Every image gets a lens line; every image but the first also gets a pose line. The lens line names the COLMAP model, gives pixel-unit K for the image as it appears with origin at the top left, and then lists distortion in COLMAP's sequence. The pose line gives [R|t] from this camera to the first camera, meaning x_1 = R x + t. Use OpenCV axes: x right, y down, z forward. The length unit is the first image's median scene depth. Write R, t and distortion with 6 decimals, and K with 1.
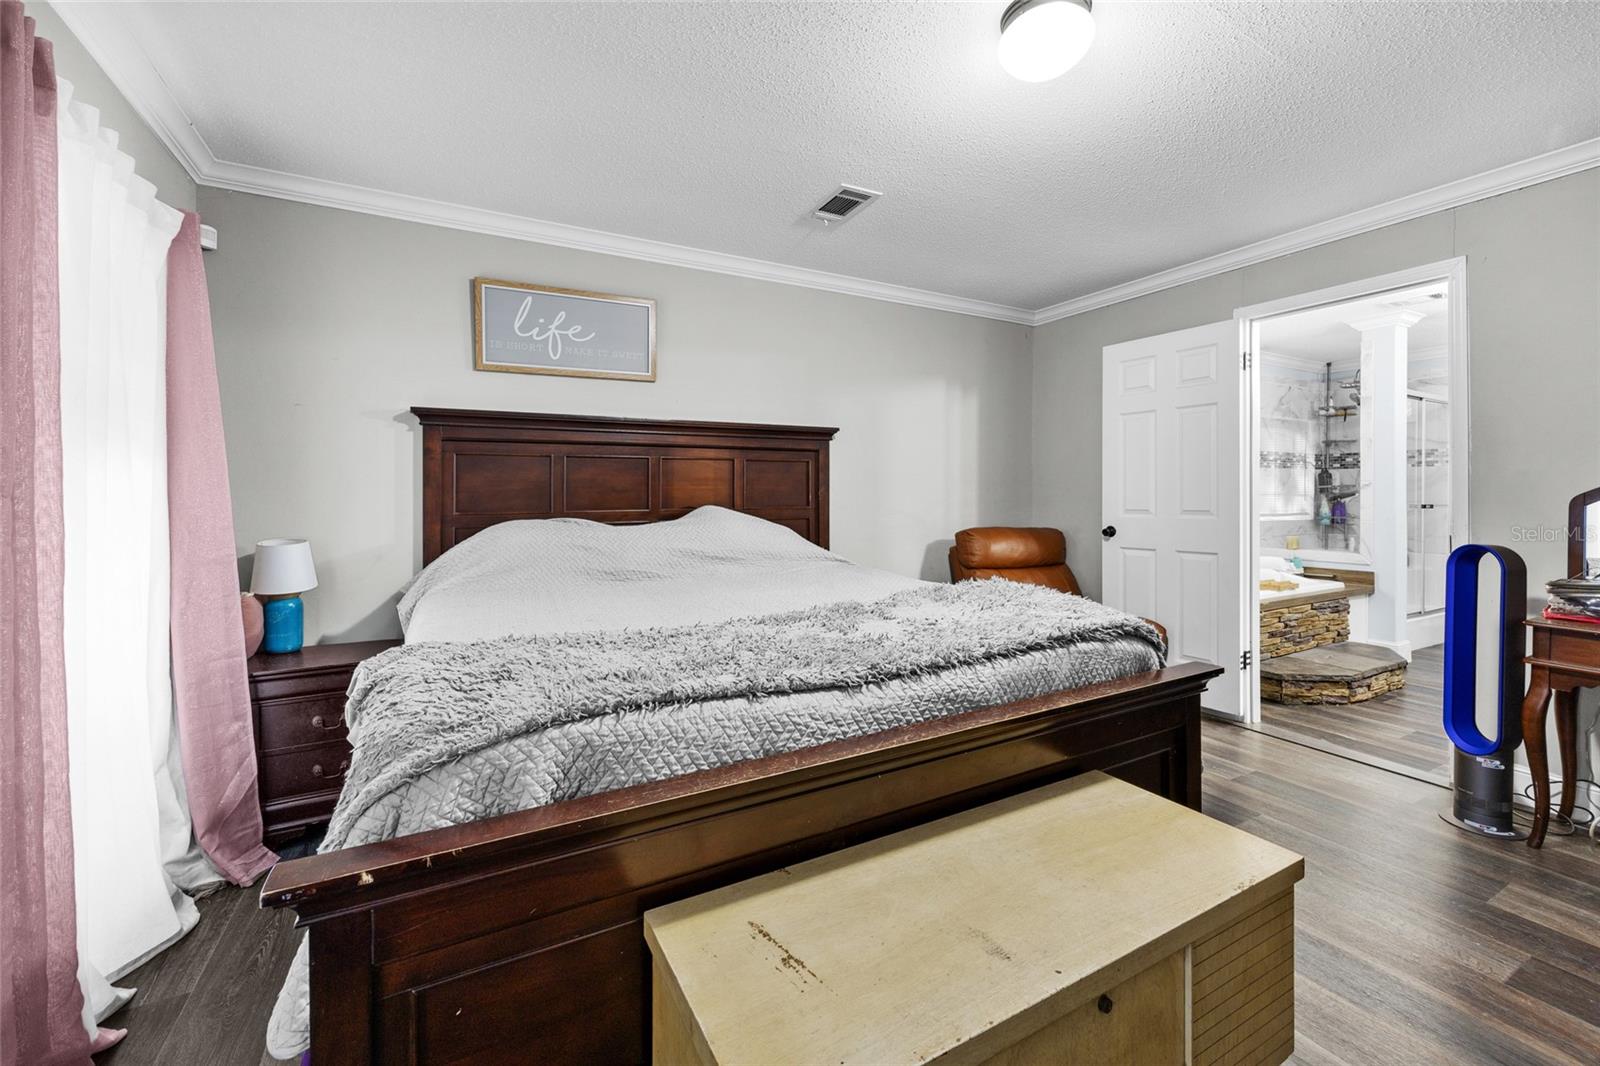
lens RADIAL K [[642.0, 0, 816.1], [0, 642.0, 495.6], [0, 0, 1]] dist [-0.002278, 0.000021]
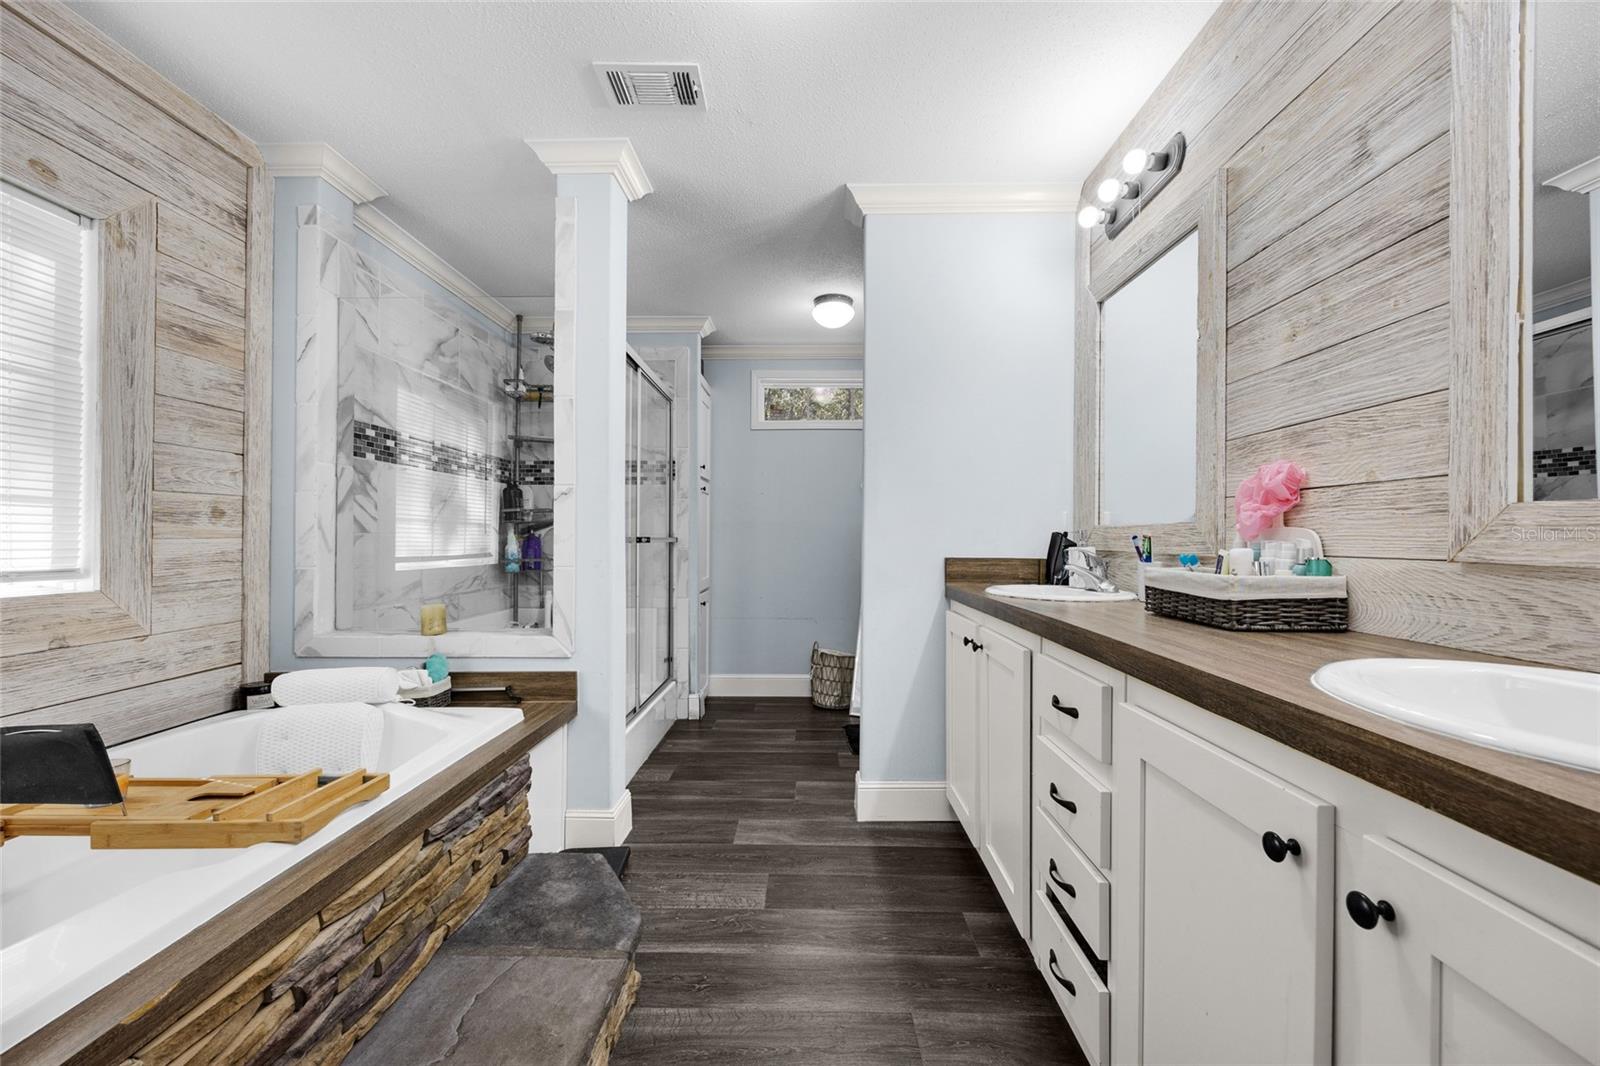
lens RADIAL K [[642.0, 0, 806.4], [0, 642.0, 534.2], [0, 0, 1]] dist [-0.002278, 0.000021]
pose [[0.487924, 0.007354, 0.872855, 0.393810], [-0.000123, 0.999965, -0.008356, 0.013855], [-0.872886, 0.003970, 0.487908, 0.453149]]
